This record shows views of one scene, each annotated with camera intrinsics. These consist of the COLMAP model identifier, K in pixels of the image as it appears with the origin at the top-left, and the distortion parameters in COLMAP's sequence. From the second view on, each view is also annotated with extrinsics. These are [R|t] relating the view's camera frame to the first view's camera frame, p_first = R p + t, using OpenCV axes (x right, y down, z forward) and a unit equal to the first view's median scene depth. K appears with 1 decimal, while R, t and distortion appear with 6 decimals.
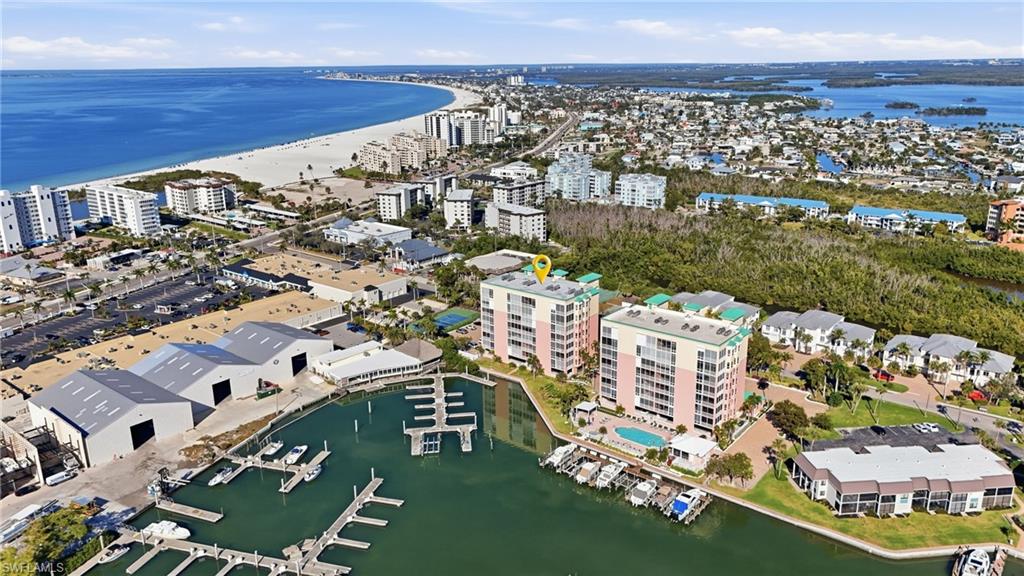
lens RADIAL K [[745.4, 0, 512.0], [0, 745.4, 288.0], [0, 0, 1]] dist [0.120329, -0.168062]
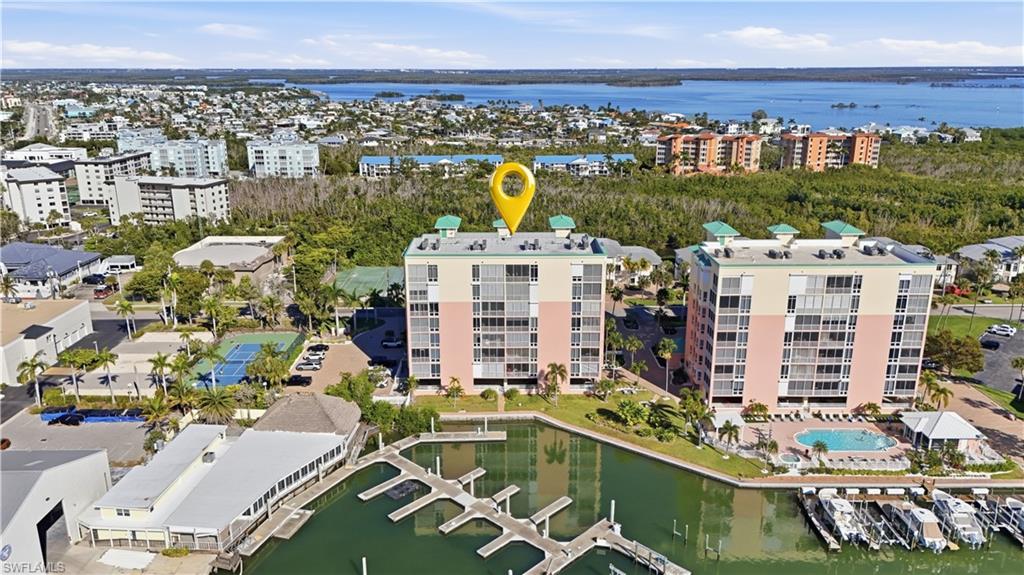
lens RADIAL K [[745.4, 0, 512.0], [0, 745.4, 287.5], [0, 0, 1]] dist [0.120329, -0.168062]
pose [[0.769047, -0.167292, 0.616912, -0.322749], [0.172527, 0.983649, 0.051668, -0.000274], [-0.615469, 0.066699, 0.785334, 0.561420]]
